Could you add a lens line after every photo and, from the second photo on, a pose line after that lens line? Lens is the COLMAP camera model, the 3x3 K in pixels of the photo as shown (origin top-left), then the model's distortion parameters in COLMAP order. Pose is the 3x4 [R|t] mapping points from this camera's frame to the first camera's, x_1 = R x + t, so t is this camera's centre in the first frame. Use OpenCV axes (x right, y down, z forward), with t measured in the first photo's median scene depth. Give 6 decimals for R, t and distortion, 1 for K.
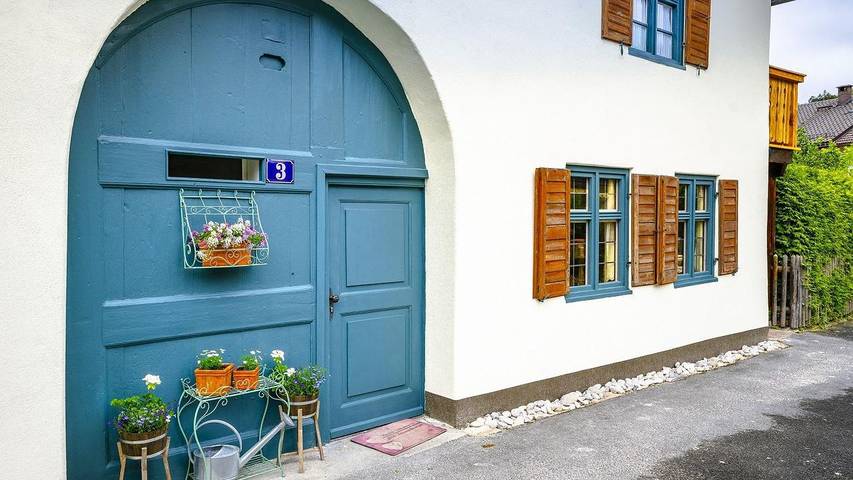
lens RADIAL K [[652.5, 0, 424.7], [0, 652.5, 237.9], [0, 0, 1]] dist [0.014378, -0.002755]
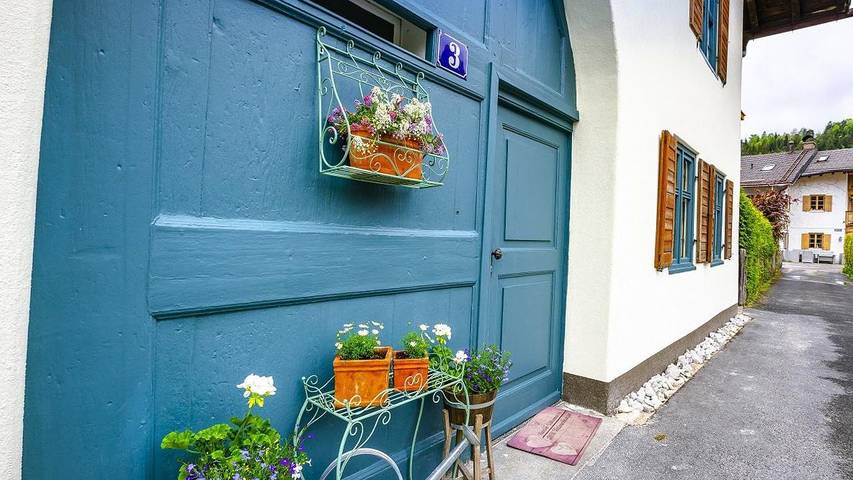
lens RADIAL K [[378.3, 0, 429.8], [0, 378.3, 245.2], [0, 0, 1]] dist [-0.016464, 0.000181]
pose [[0.981761, 0.025896, 0.188349, -0.298205], [-0.015994, 0.998418, -0.053905, 0.109203], [-0.189447, 0.049909, 0.980622, 0.602798]]
